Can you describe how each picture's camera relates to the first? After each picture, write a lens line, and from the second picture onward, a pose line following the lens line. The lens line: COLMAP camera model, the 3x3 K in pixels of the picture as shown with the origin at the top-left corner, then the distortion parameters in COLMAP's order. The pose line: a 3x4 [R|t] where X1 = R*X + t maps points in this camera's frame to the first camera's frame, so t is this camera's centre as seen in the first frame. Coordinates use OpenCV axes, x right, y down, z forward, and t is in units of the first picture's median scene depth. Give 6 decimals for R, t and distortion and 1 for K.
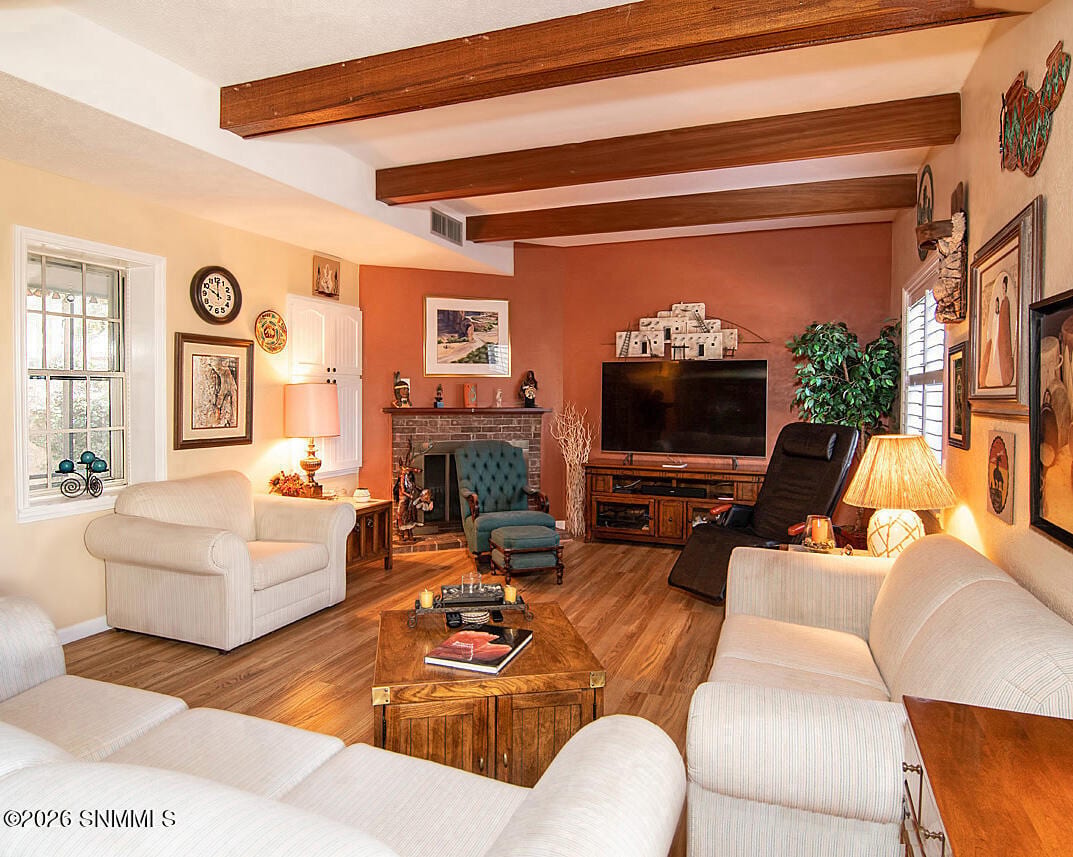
lens RADIAL K [[686.1, 0, 540.1], [0, 686.1, 424.7], [0, 0, 1]] dist [0.000687, -0.000037]
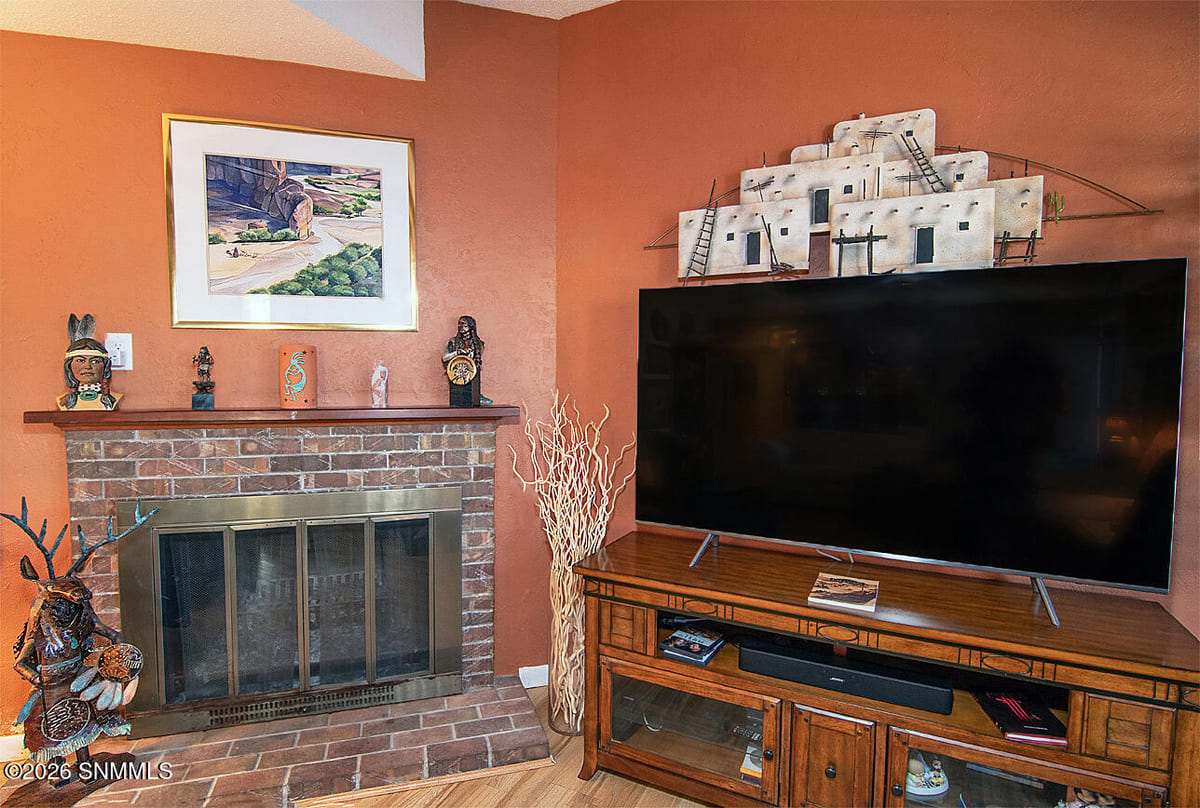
lens RADIAL K [[606.8, 0, 590.8], [0, 606.8, 405.3], [0, 0, 1]] dist [-0.022161, -0.000113]
pose [[0.994330, 0.007570, -0.106067, 0.101551], [-0.005884, 0.999851, 0.016206, -0.032858], [0.106174, -0.015490, 0.994227, 0.675096]]
